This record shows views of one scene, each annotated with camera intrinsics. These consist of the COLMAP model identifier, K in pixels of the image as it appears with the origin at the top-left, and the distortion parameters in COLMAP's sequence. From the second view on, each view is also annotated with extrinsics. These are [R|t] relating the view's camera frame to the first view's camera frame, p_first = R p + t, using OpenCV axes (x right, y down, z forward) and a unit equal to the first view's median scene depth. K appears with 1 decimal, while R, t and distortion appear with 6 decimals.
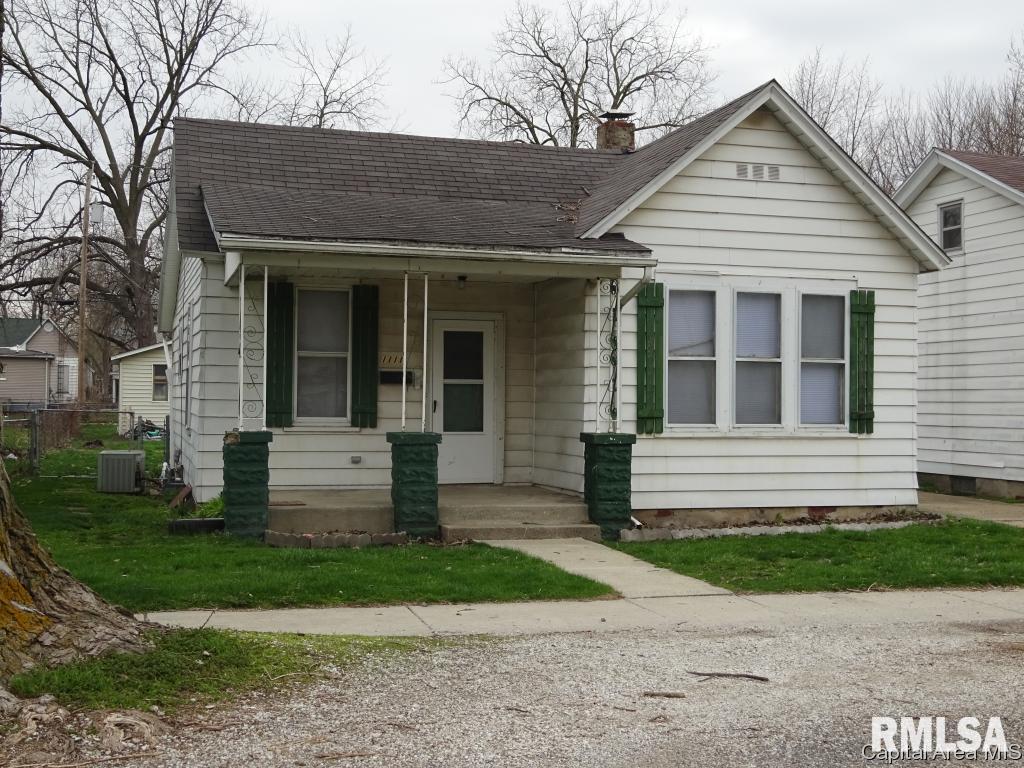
lens RADIAL K [[1265.5, 0, 512.0], [0, 1265.5, 383.7], [0, 0, 1]] dist [0.006440, 0.000000]
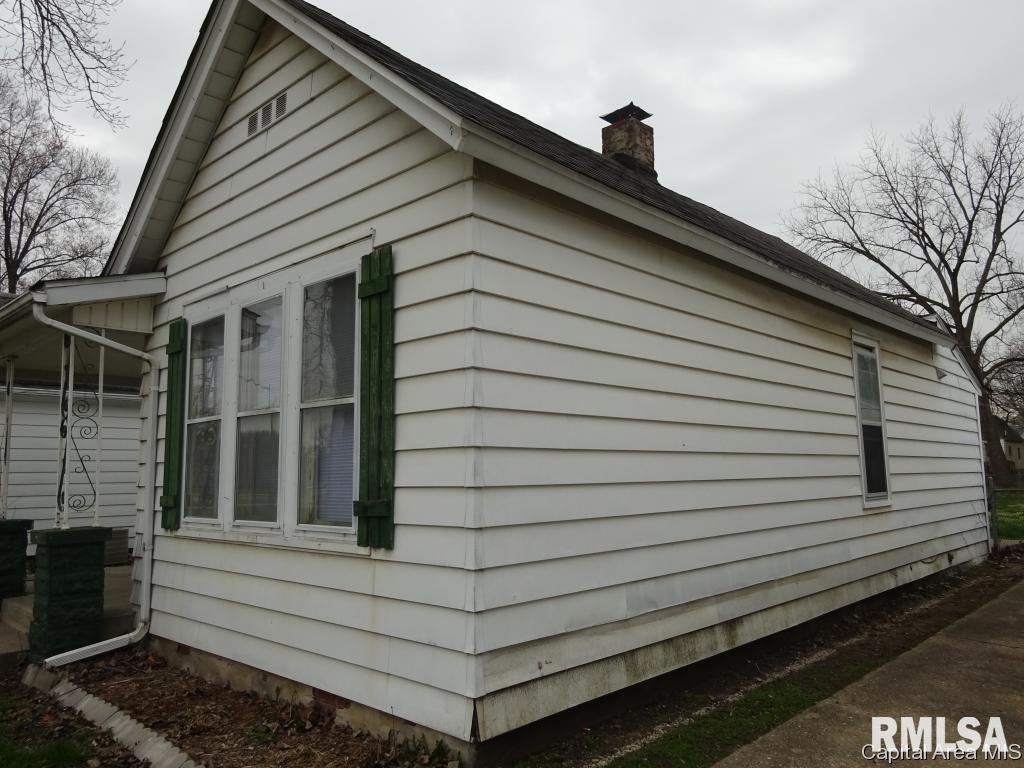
lens RADIAL K [[745.8, 0, 512.3], [0, 745.8, 384.8], [0, 0, 1]] dist [0.000121, -0.000502]
pose [[0.494012, -0.120467, -0.861069, 0.542973], [0.026510, 0.991981, -0.123572, 0.014579], [0.869051, 0.038219, 0.493244, 0.902181]]
